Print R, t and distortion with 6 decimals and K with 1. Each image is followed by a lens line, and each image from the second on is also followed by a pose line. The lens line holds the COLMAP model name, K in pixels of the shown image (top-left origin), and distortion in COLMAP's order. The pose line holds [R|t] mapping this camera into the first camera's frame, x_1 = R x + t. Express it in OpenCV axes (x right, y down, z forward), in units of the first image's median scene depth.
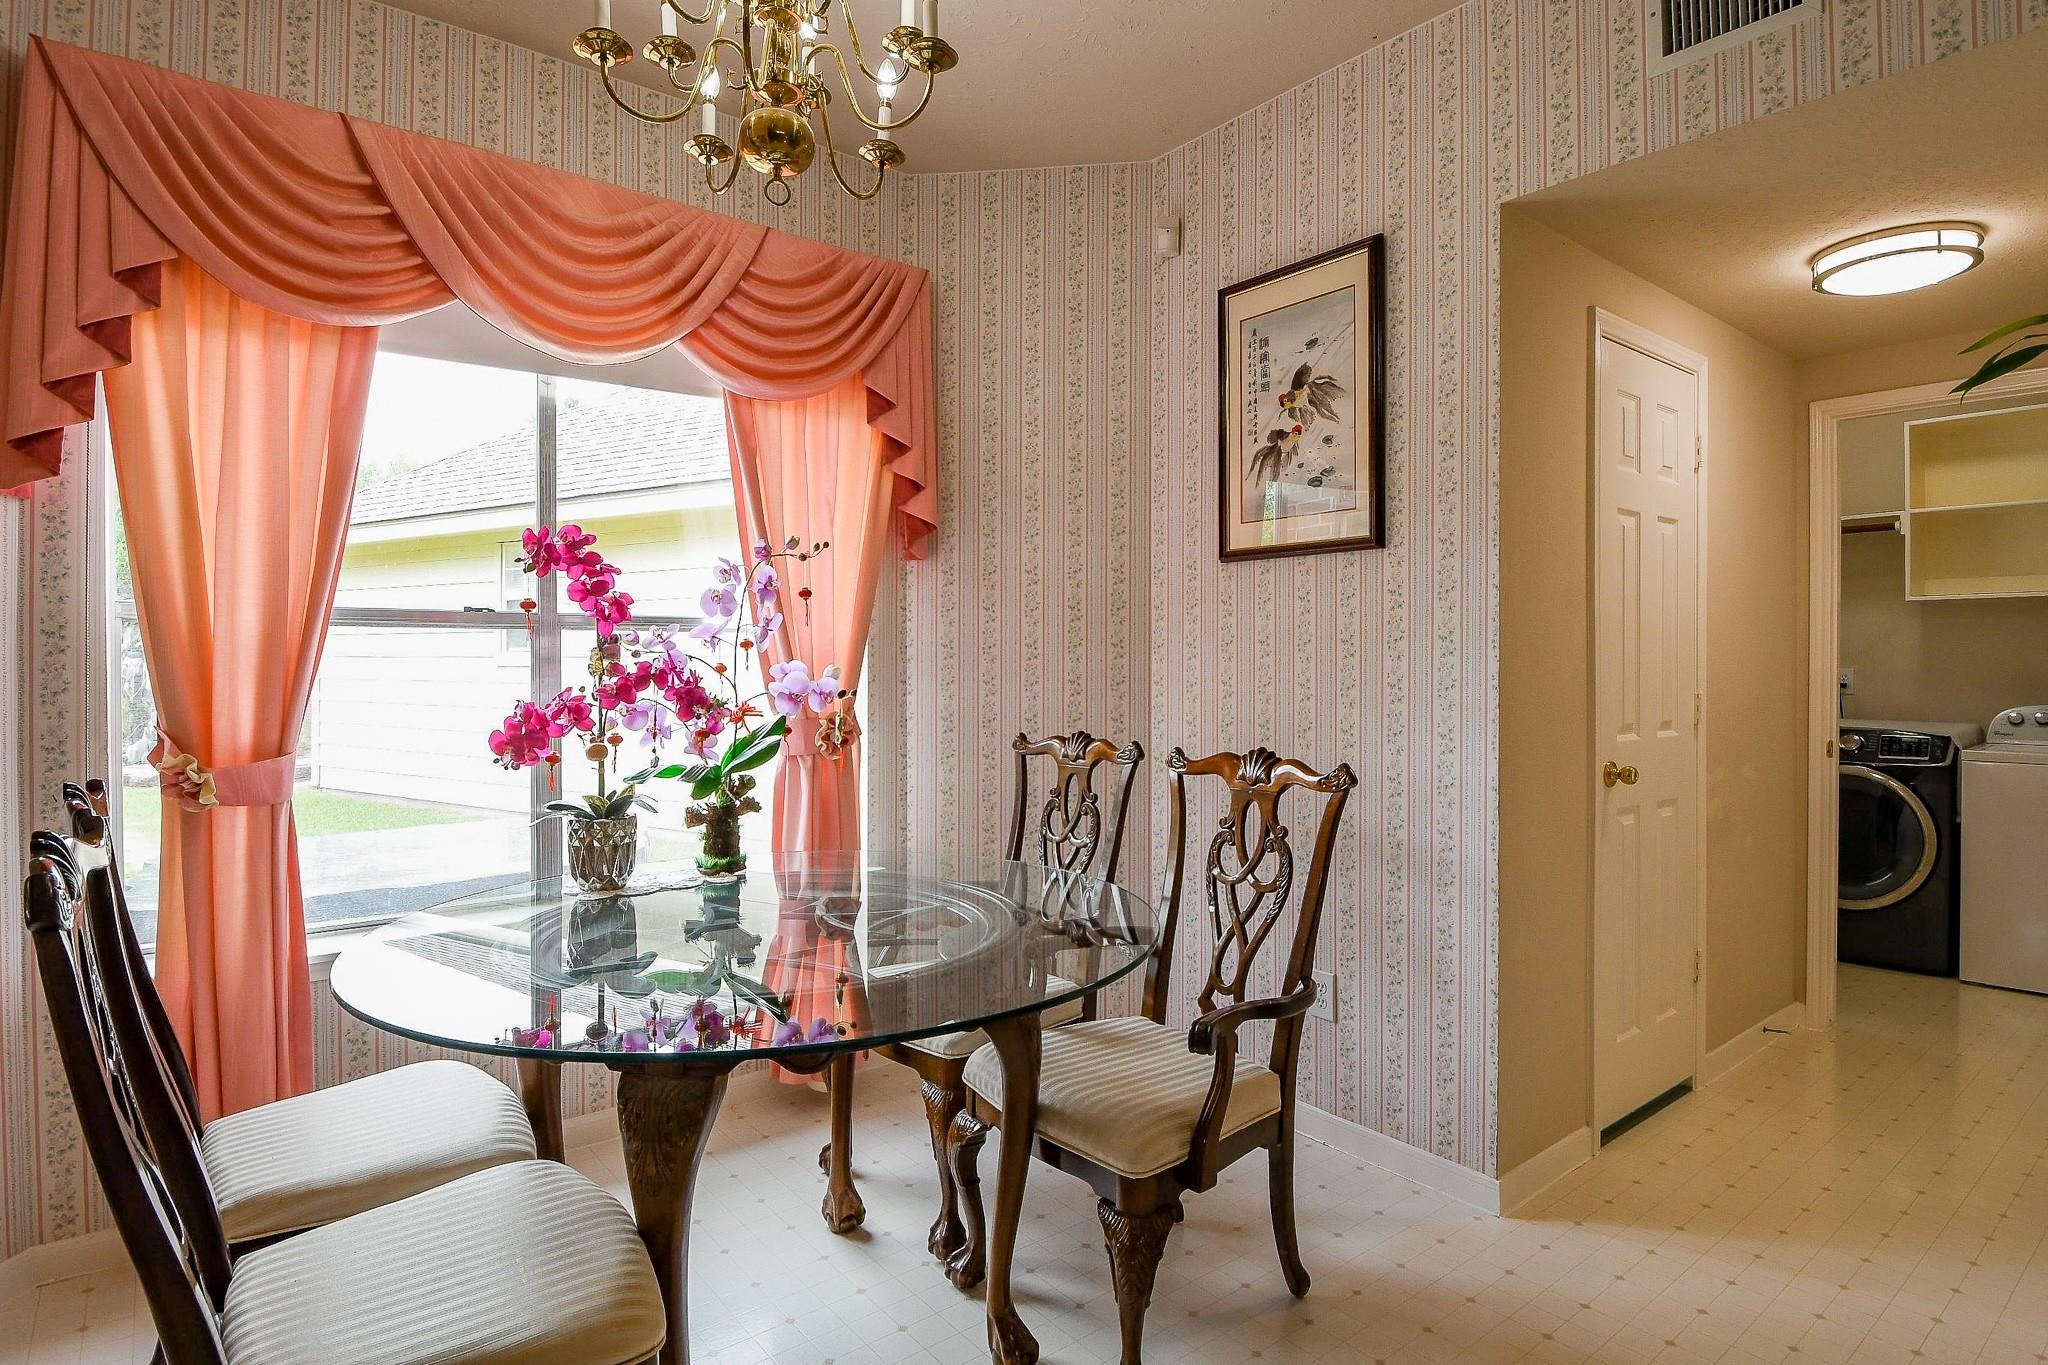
lens RADIAL K [[1067.1, 0, 1008.9], [0, 1067.1, 663.6], [0, 0, 1]] dist [0.015531, -0.001564]
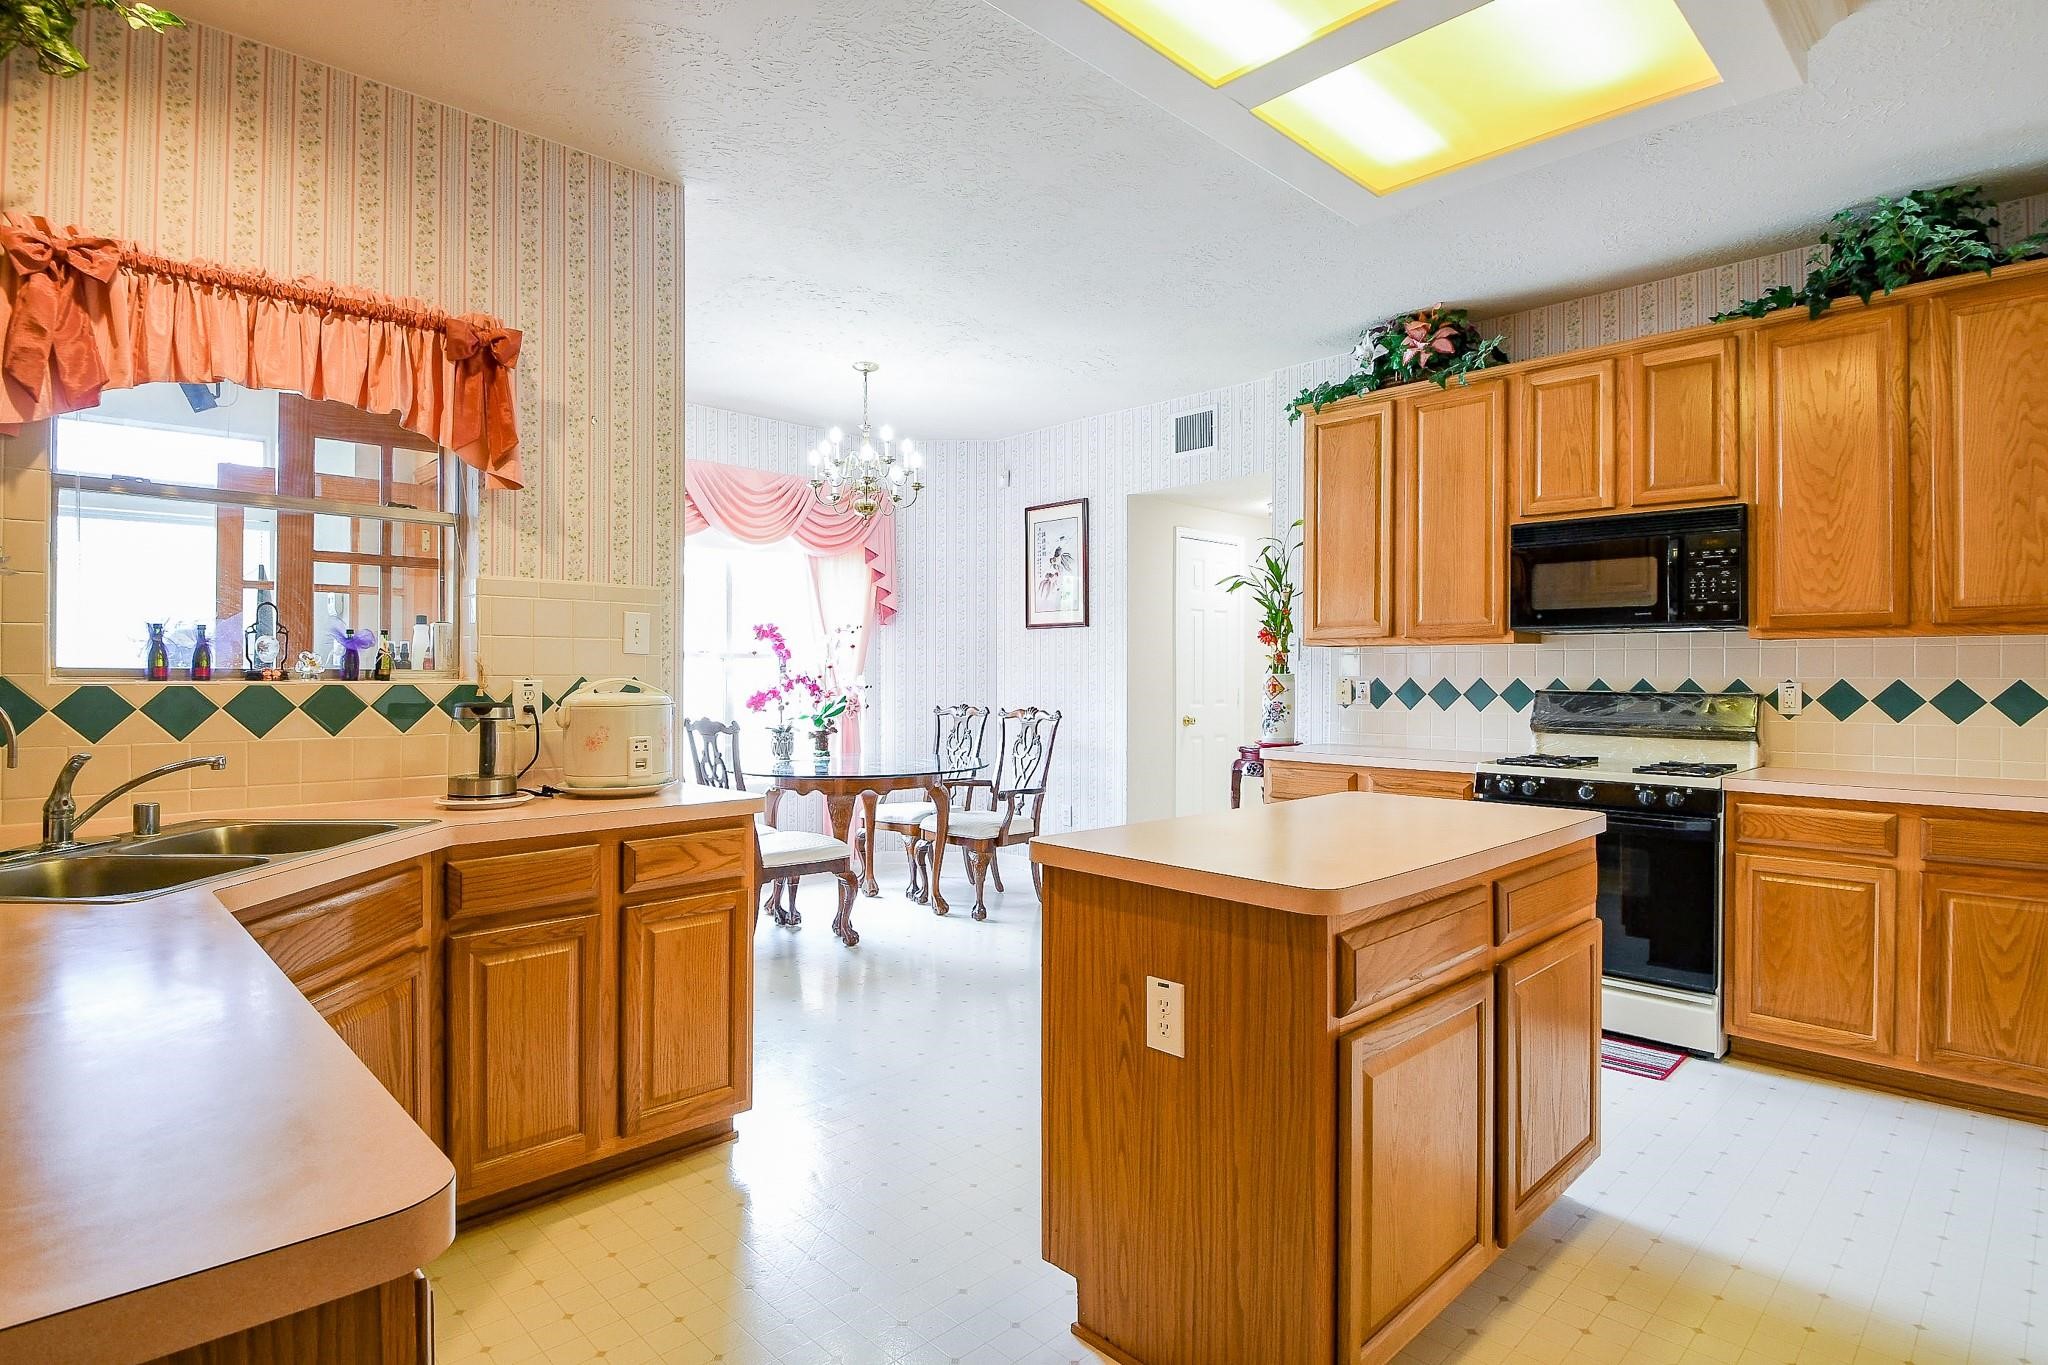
lens RADIAL K [[1067.1, 0, 1008.9], [0, 1067.1, 663.6], [0, 0, 1]] dist [0.015531, -0.001564]
pose [[0.994458, -0.000112, 0.105138, -0.092431], [0.001286, 0.999938, -0.011102, 0.002140], [-0.105130, 0.011176, 0.994396, -1.534685]]
